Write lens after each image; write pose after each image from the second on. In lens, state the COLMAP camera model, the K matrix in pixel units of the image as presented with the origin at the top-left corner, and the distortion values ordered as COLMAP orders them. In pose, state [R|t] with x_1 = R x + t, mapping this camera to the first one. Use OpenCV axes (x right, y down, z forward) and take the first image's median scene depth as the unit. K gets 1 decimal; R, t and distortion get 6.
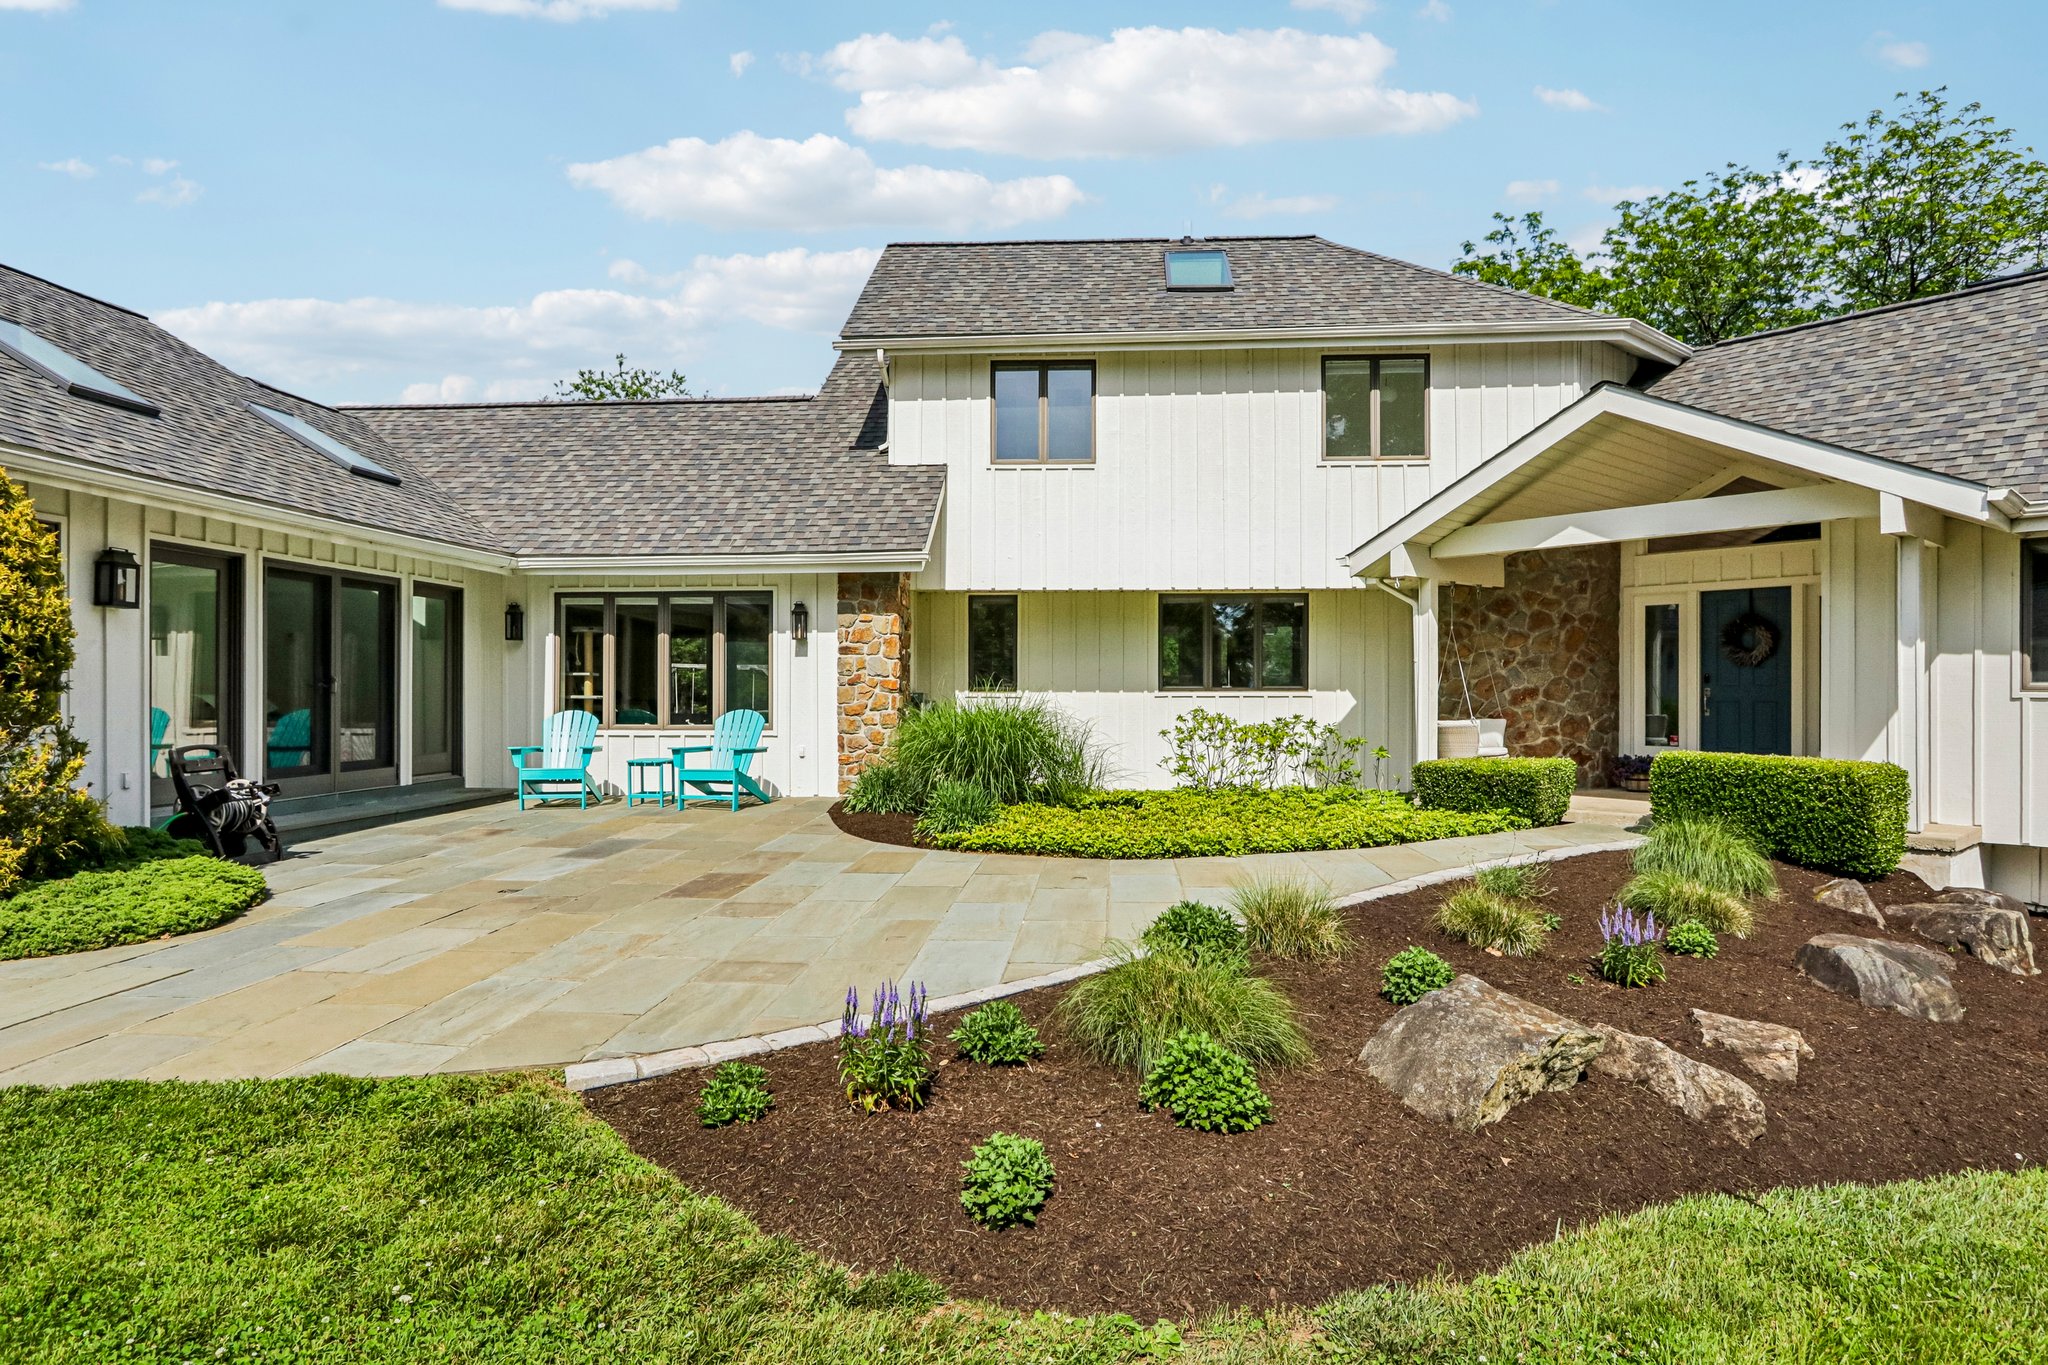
lens RADIAL K [[1141.7, 0, 1040.4], [0, 1141.7, 686.3], [0, 0, 1]] dist [0.001711, 0.000399]
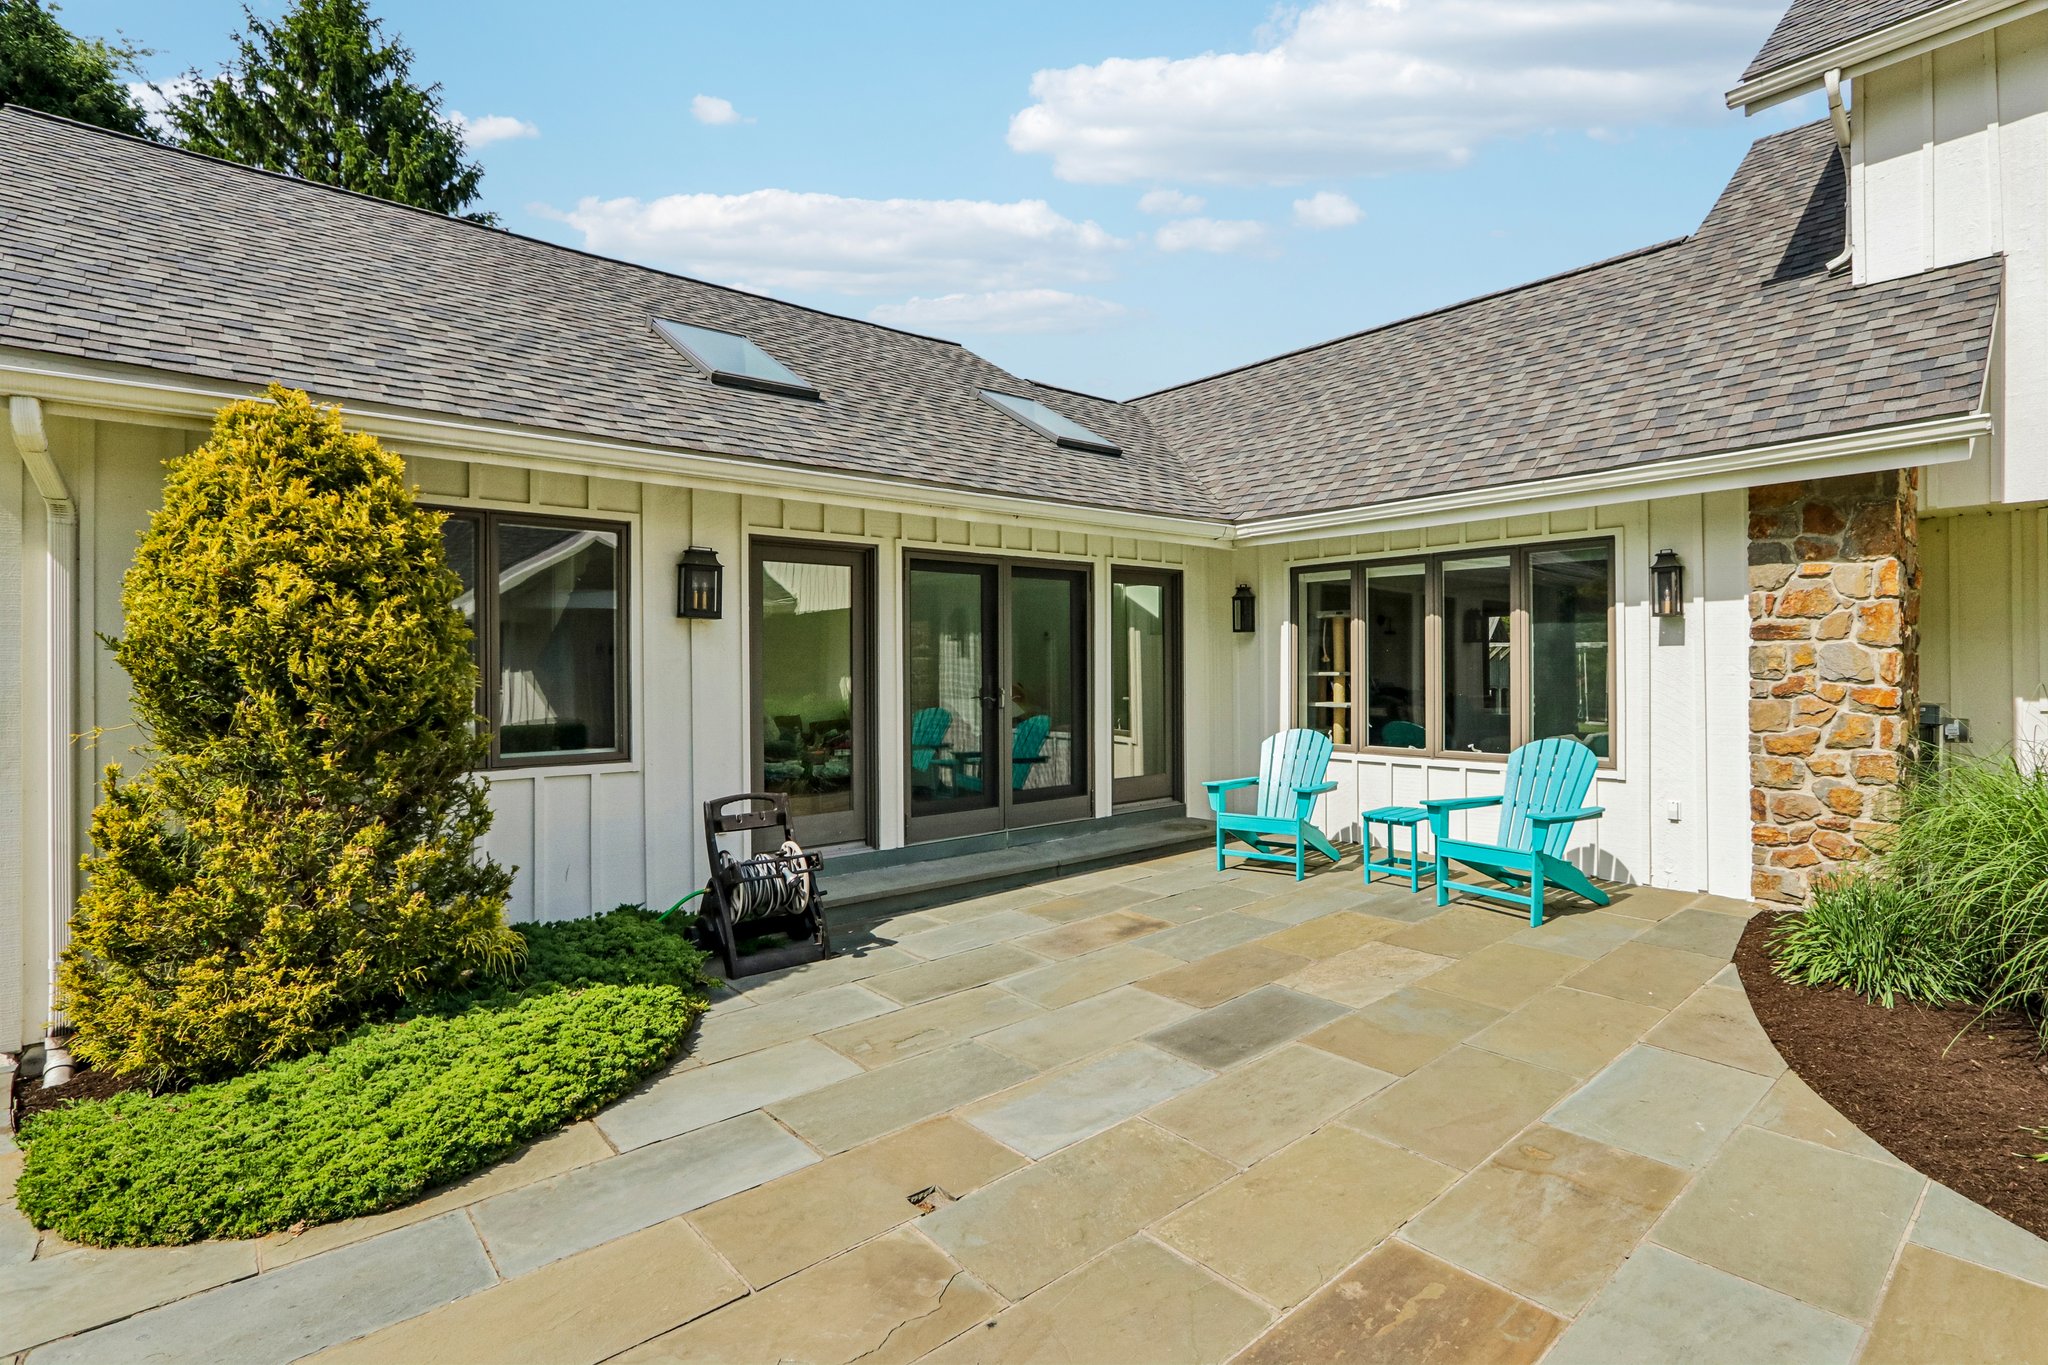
lens RADIAL K [[958.8, 0, 1028.6], [0, 958.8, 667.4], [0, 0, 1]] dist [-0.016723, 0.000228]
pose [[0.696099, -0.004718, -0.717931, -0.092036], [0.012464, 0.999907, 0.005514, -0.021834], [0.717838, -0.012787, 0.696093, 0.439768]]
